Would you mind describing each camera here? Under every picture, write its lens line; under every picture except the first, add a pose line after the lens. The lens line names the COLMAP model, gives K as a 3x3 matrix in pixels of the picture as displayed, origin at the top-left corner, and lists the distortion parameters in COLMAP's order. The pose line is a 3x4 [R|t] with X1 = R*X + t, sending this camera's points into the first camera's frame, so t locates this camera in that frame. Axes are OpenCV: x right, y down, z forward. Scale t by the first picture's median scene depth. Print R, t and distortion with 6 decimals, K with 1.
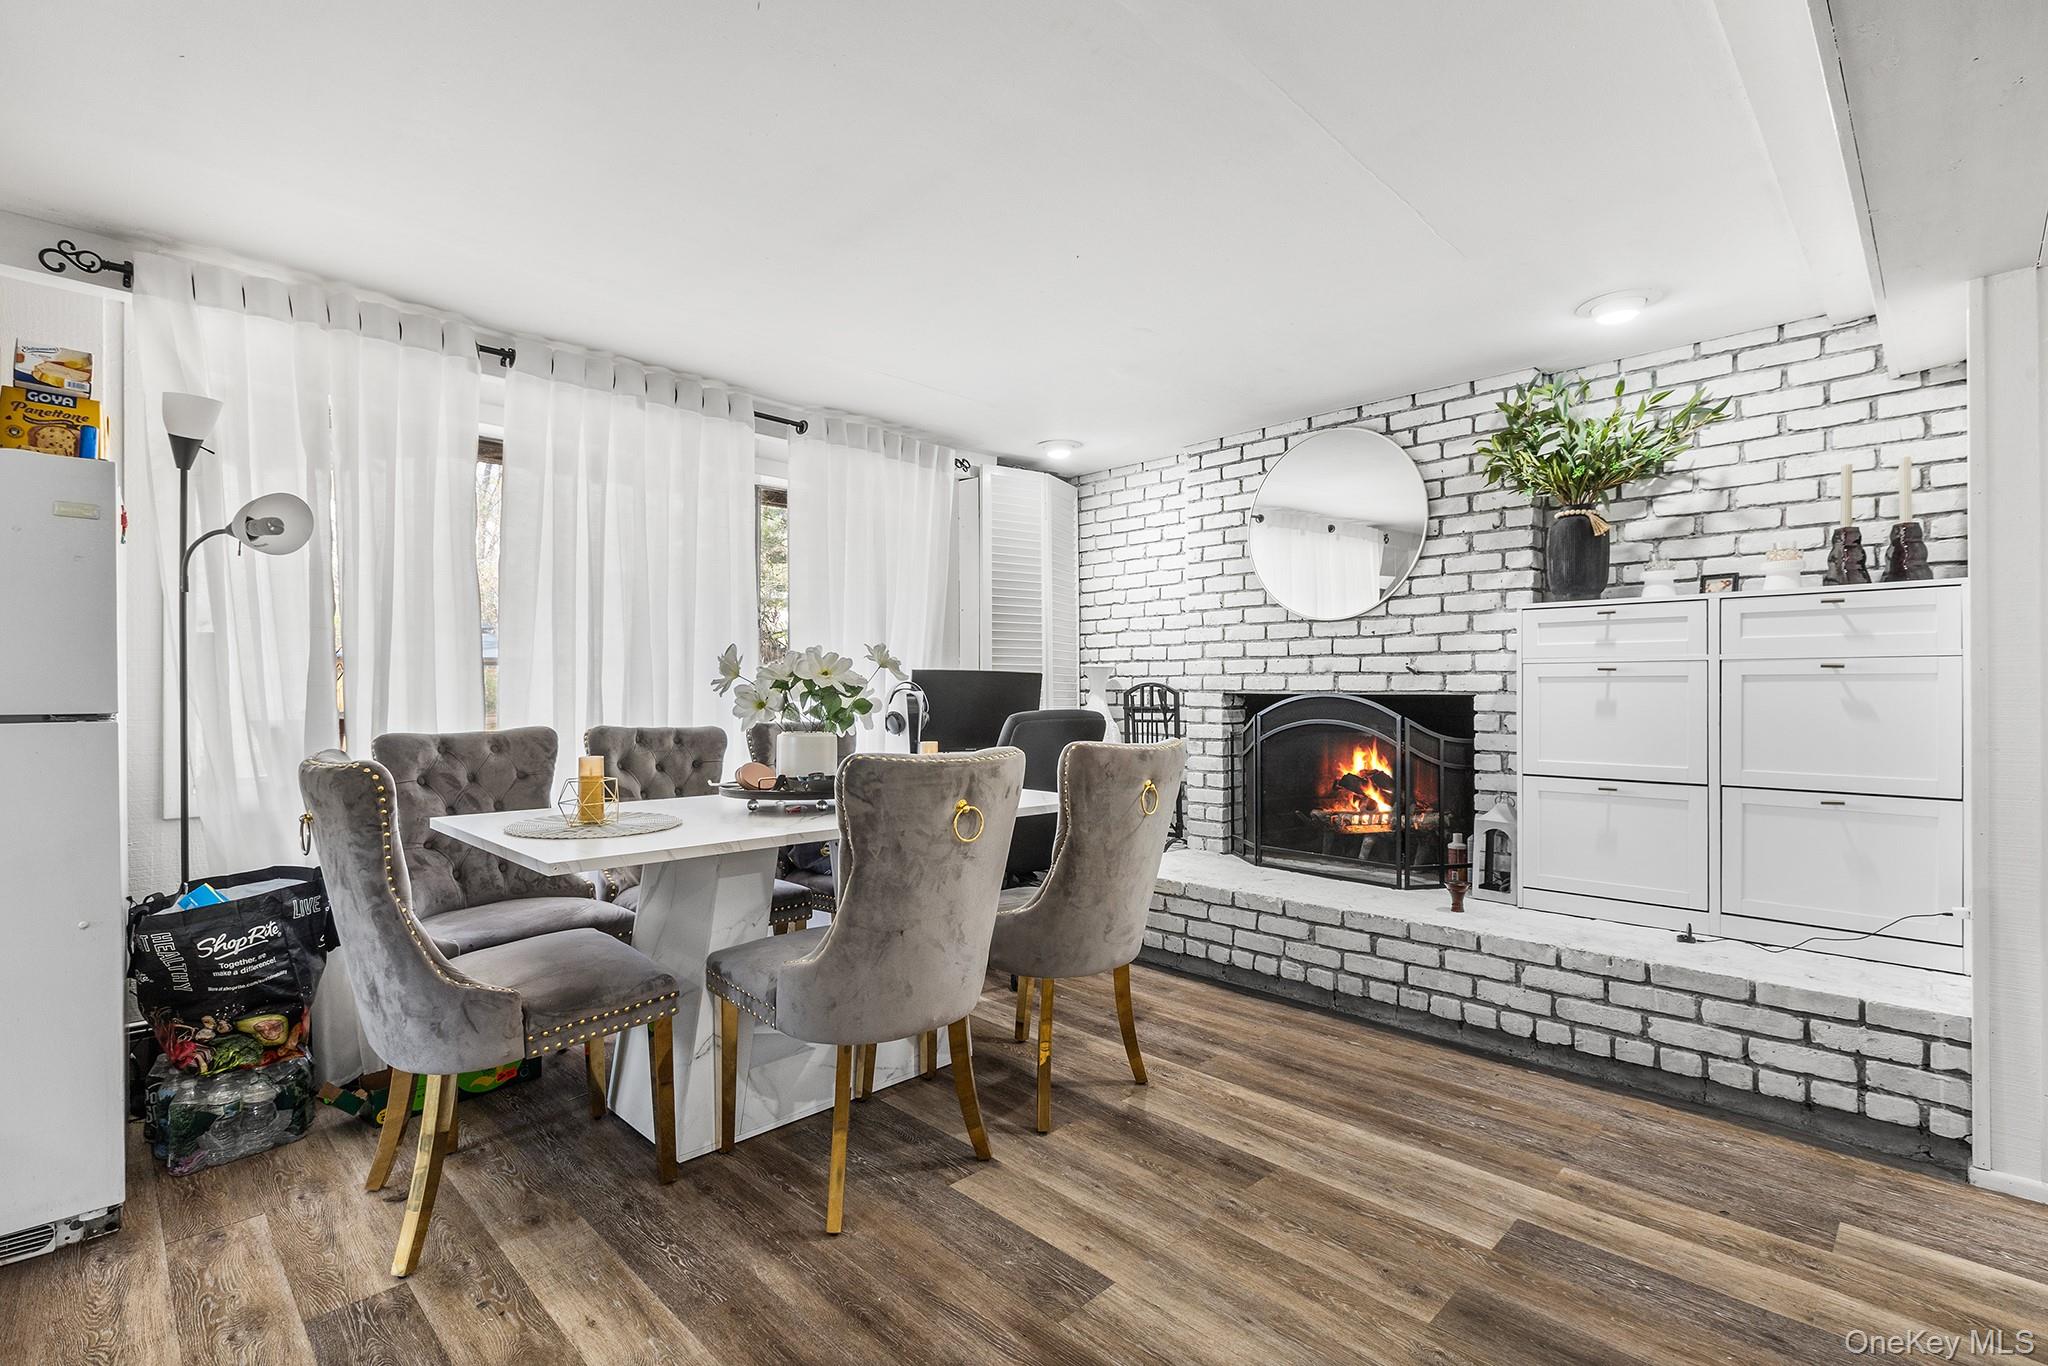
lens RADIAL K [[943.2, 0, 1020.8], [0, 943.2, 696.7], [0, 0, 1]] dist [0.000505, 0.000466]
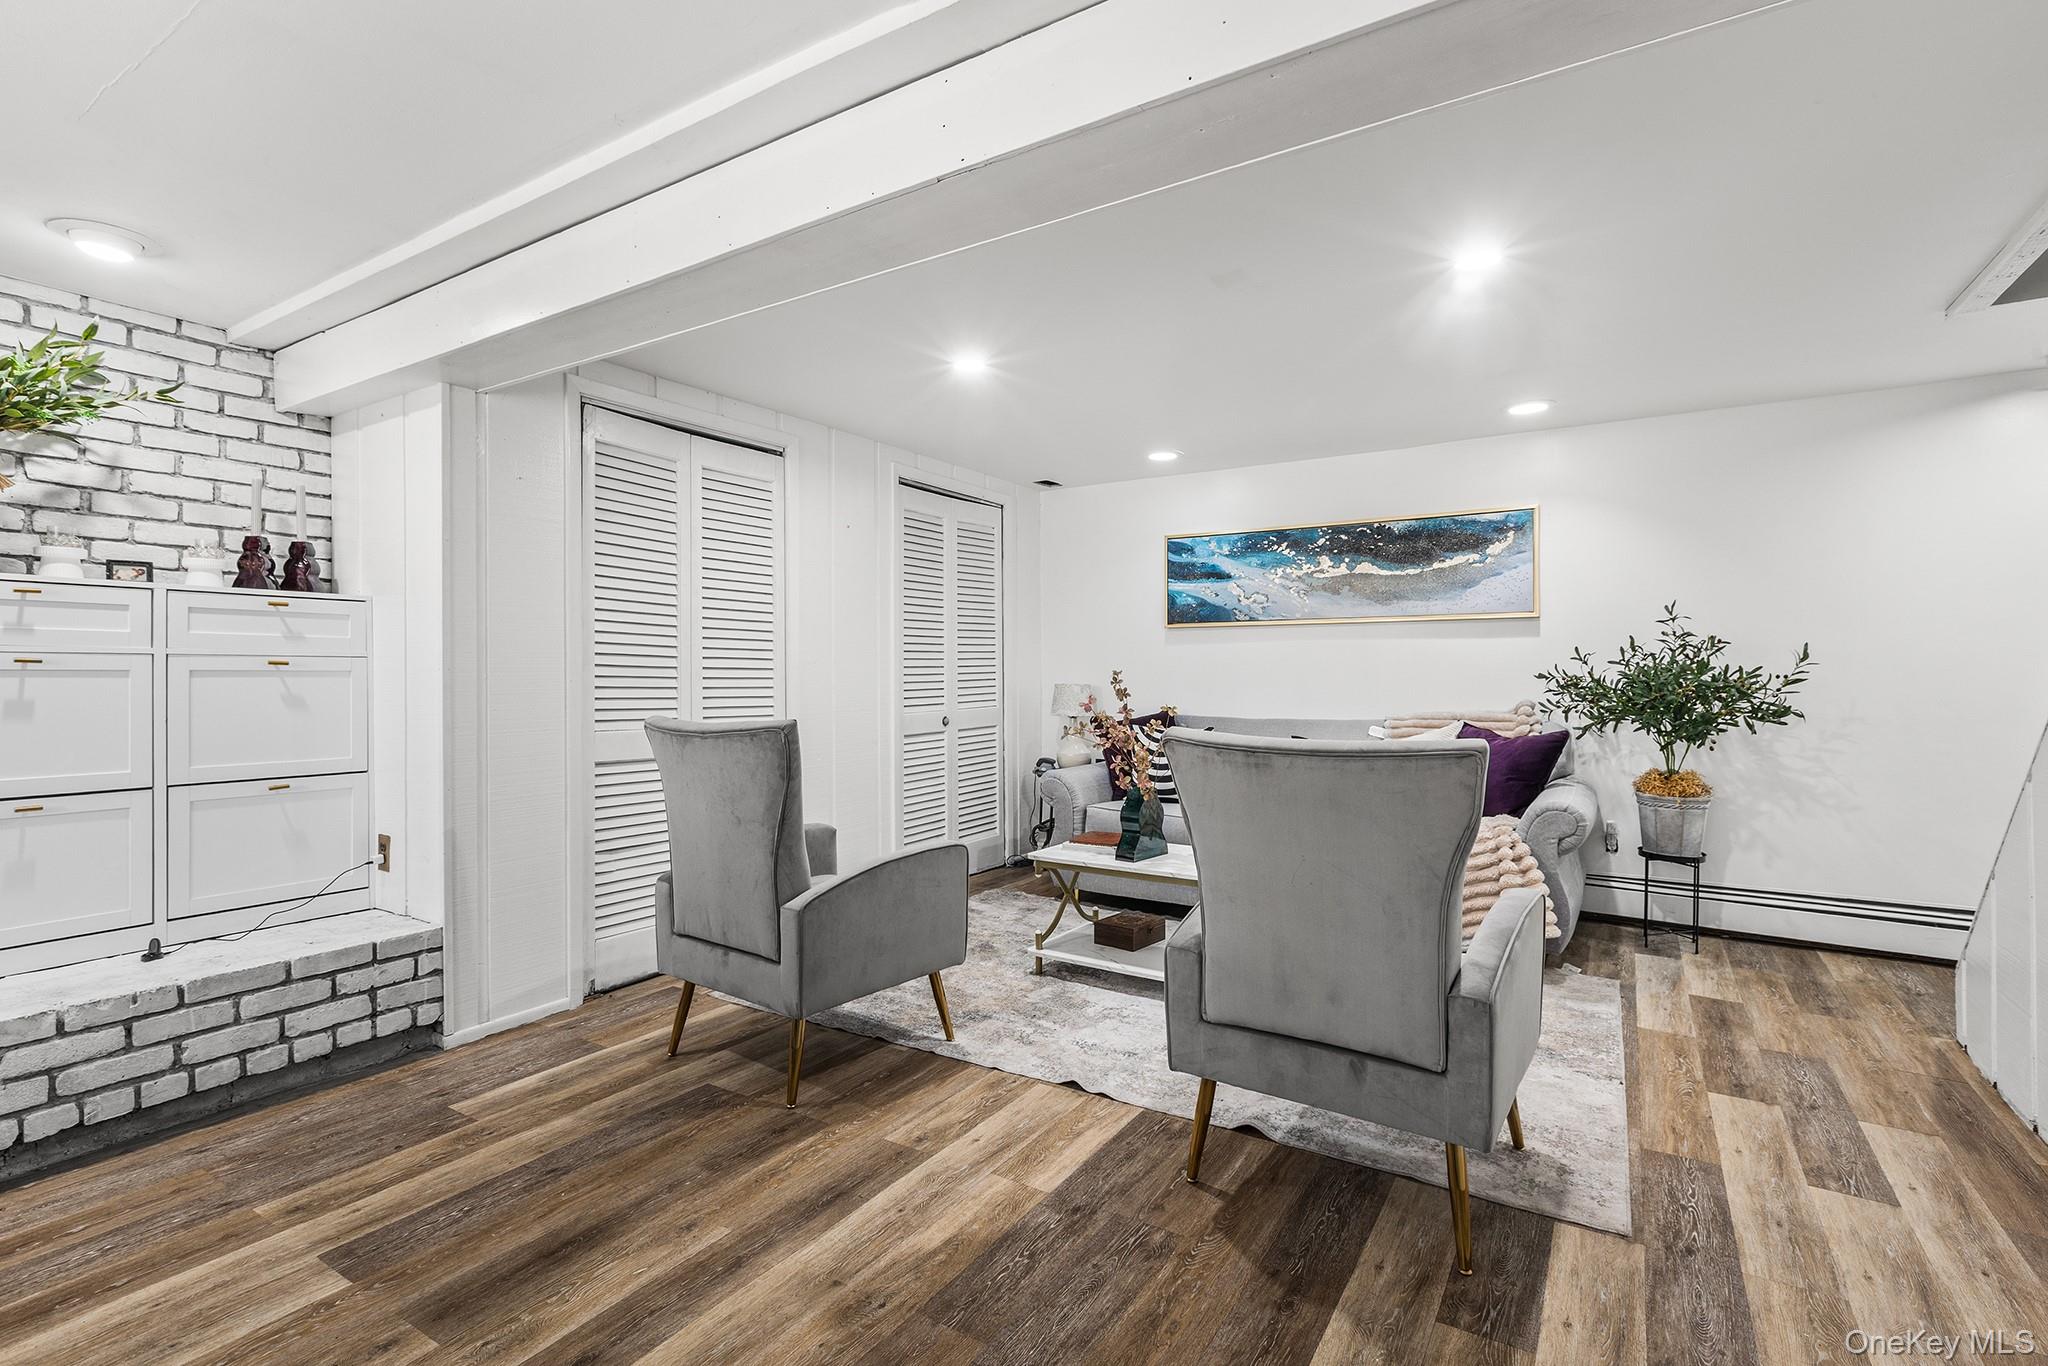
lens RADIAL K [[943.2, 0, 1025.0], [0, 943.2, 674.3], [0, 0, 1]] dist [0.000505, 0.000466]
pose [[-0.213077, 0.004651, 0.977024, -0.390403], [0.011094, 0.999936, -0.002340, -0.007257], [-0.976972, 0.010341, -0.213115, 0.373806]]
